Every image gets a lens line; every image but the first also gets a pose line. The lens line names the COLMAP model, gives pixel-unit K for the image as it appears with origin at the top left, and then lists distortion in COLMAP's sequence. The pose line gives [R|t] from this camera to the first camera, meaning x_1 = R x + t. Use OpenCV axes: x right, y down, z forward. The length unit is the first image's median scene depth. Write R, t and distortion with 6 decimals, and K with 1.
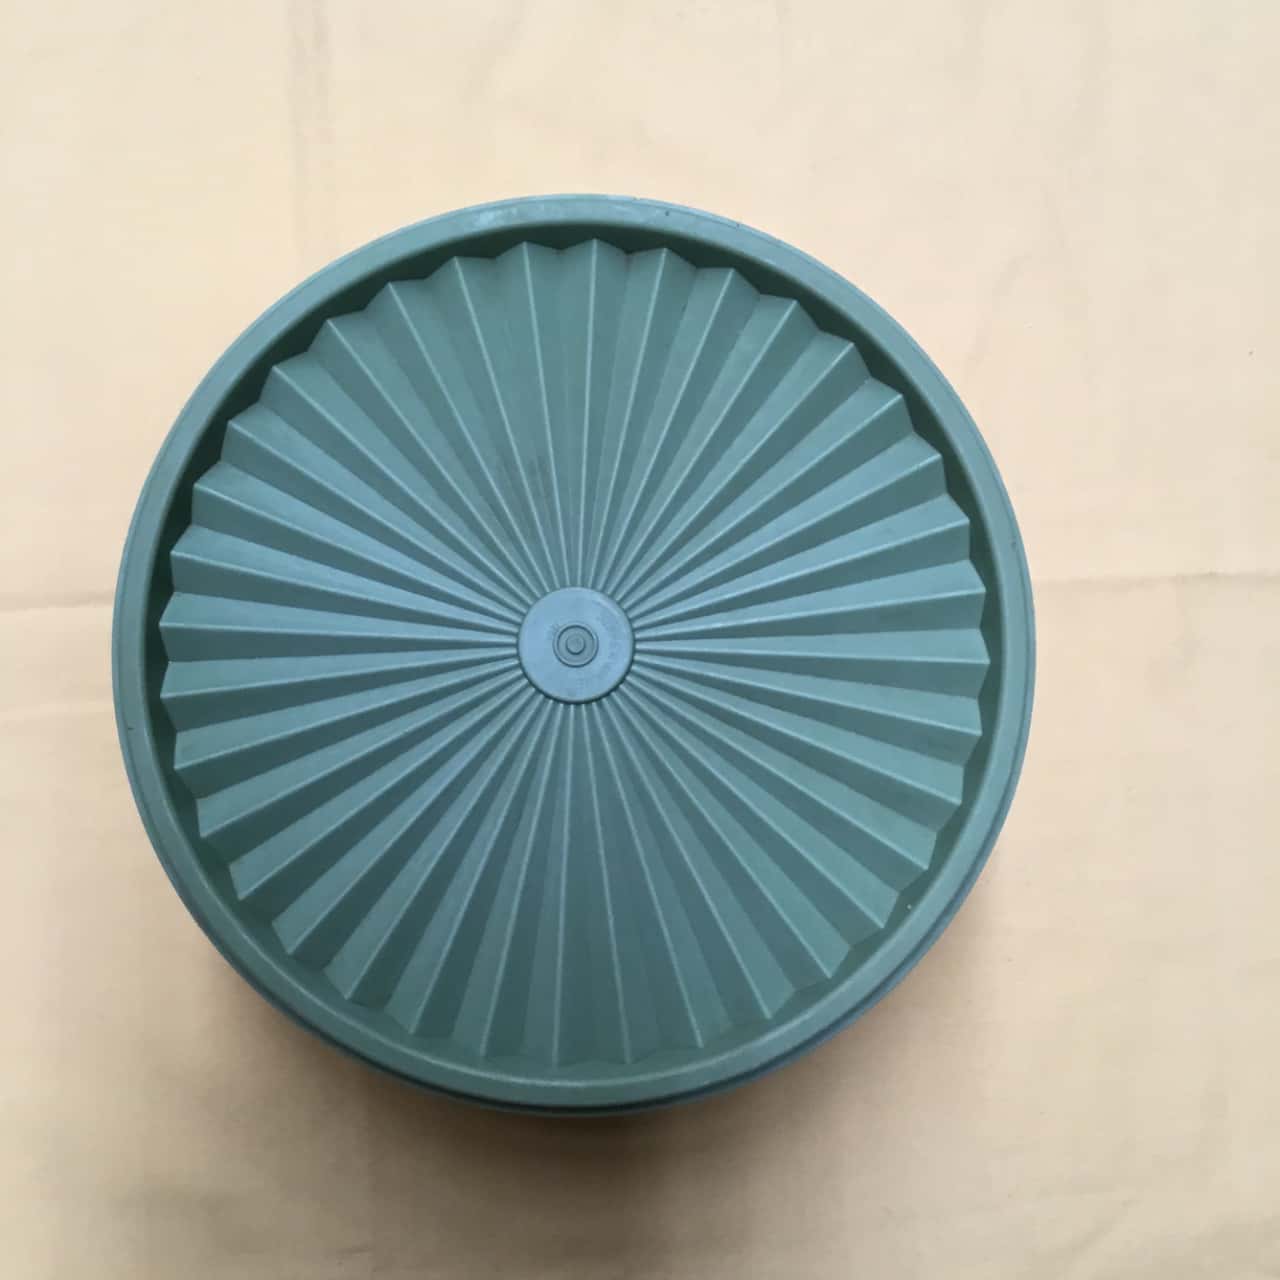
lens RADIAL K [[1383.2, 0, 640.0], [0, 1383.2, 640.0], [0, 0, 1]] dist [-0.002038, -0.008341]
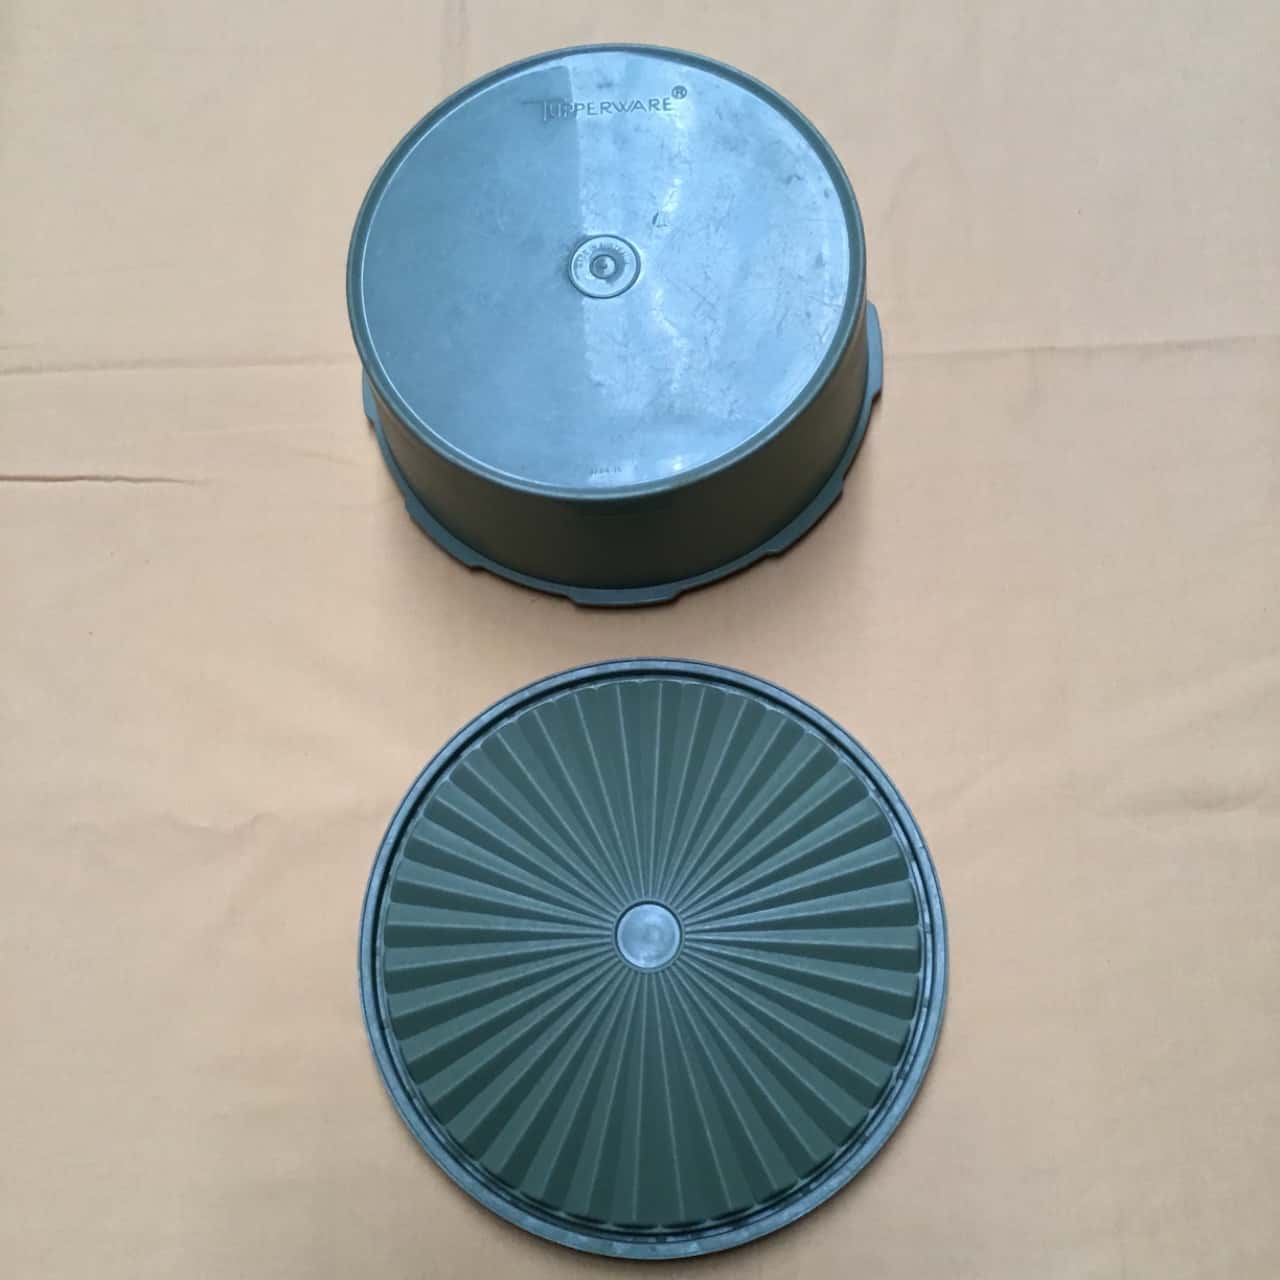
lens RADIAL K [[2559.9, 0, 673.7], [0, 2559.9, 639.9], [0, 0, 1]] dist [0.449595, -0.020051]
pose [[0.999336, -0.004396, -0.036173, 0.090922], [0.000369, 0.993868, -0.110576, -0.006975], [0.036437, 0.110490, 0.993209, -1.974719]]
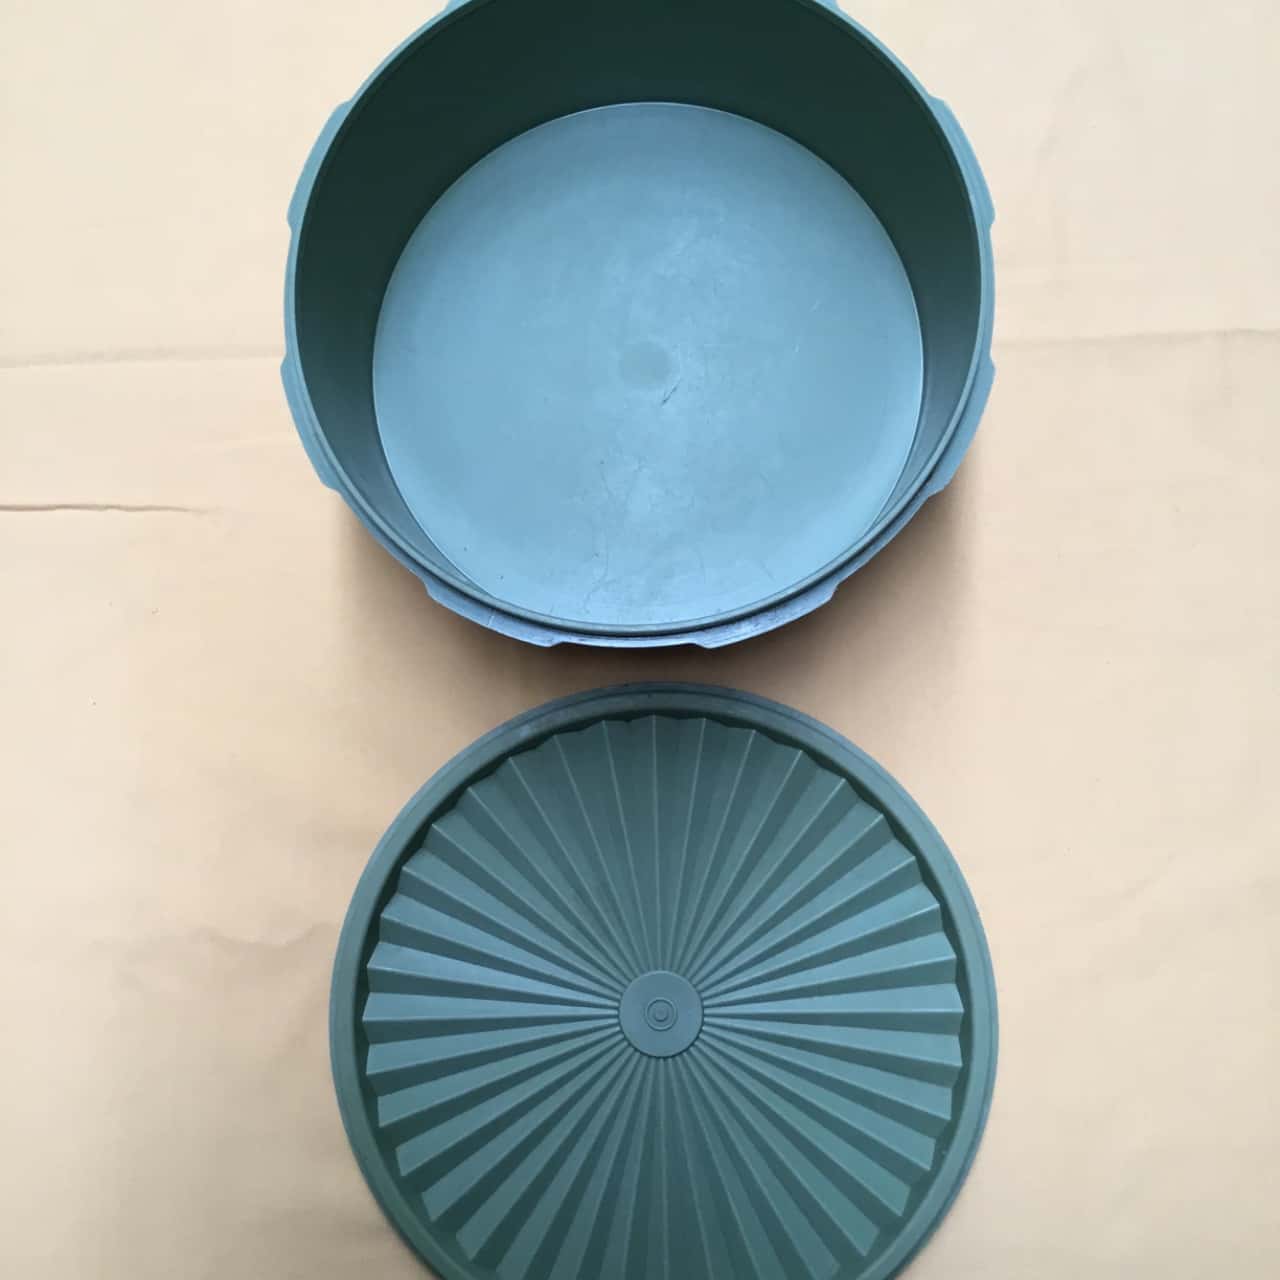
lens RADIAL K [[1698.9, 0, 590.8], [0, 1698.9, 640.5], [0, 0, 1]] dist [0.124425, -0.026623]
pose [[0.994416, -0.078119, -0.070957, 0.033748], [0.061524, 0.975410, -0.211638, -0.002525], [0.085745, 0.206091, 0.974769, -0.735480]]
